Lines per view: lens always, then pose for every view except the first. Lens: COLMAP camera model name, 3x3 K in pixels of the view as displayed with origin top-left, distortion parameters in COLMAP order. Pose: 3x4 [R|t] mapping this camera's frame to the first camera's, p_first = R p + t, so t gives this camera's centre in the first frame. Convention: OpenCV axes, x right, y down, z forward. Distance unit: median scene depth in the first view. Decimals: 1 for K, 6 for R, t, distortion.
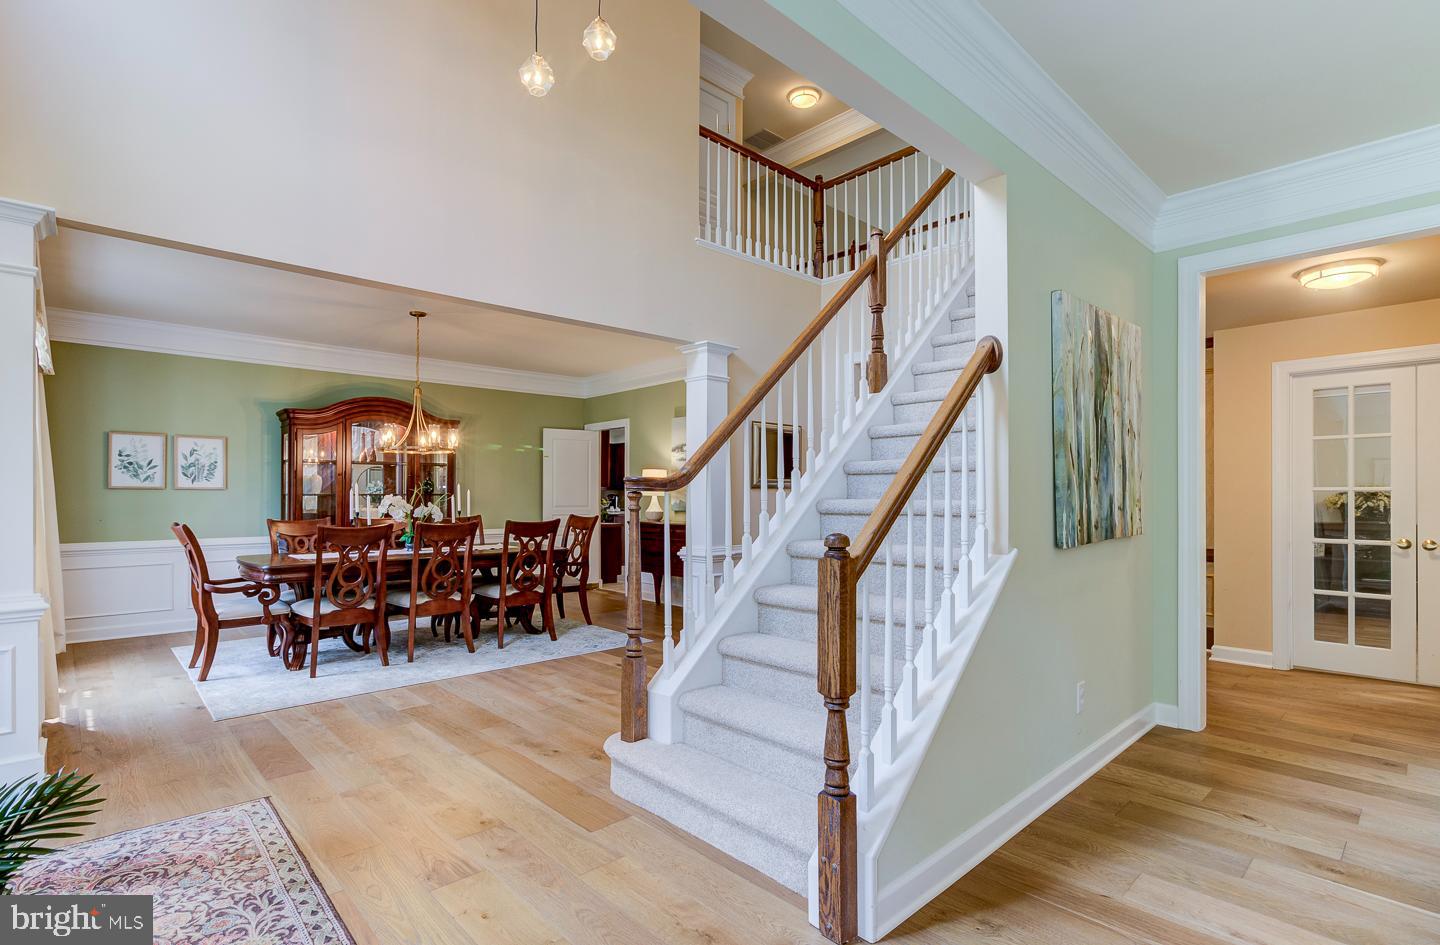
lens RADIAL K [[690.2, 0, 704.0], [0, 690.2, 496.9], [0, 0, 1]] dist [0.021739, 0.000180]
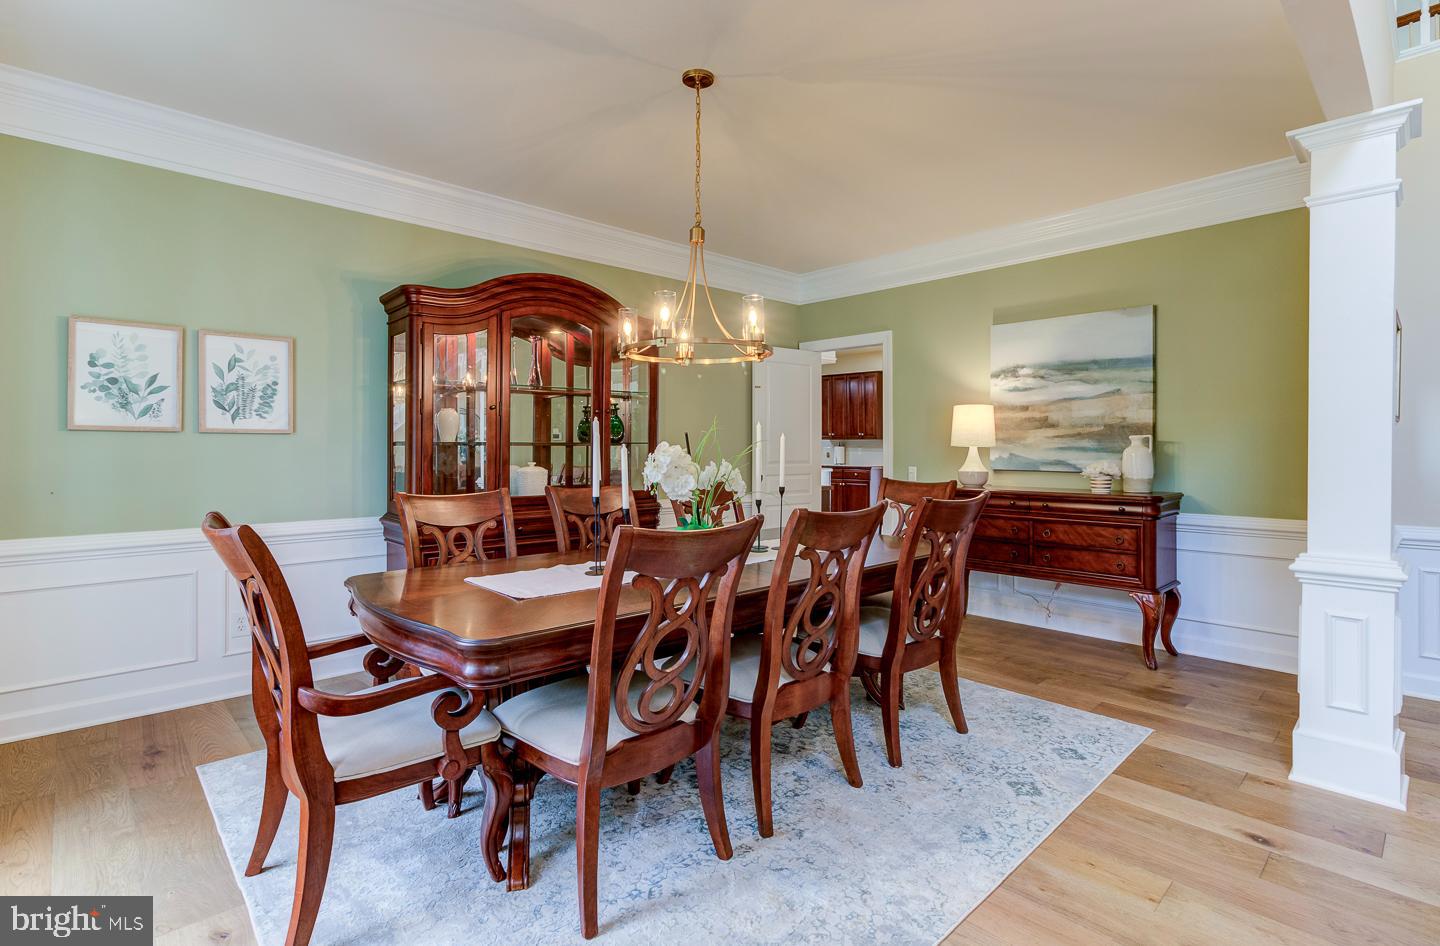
lens RADIAL K [[673.5, 0, 731.7], [0, 673.5, 449.6], [0, 0, 1]] dist [0.000942, 0.000660]
pose [[0.999412, 0.002500, 0.034196, -0.380943], [-0.002512, 0.999997, 0.000307, 0.000792], [-0.034195, -0.000392, 0.999415, 0.487599]]
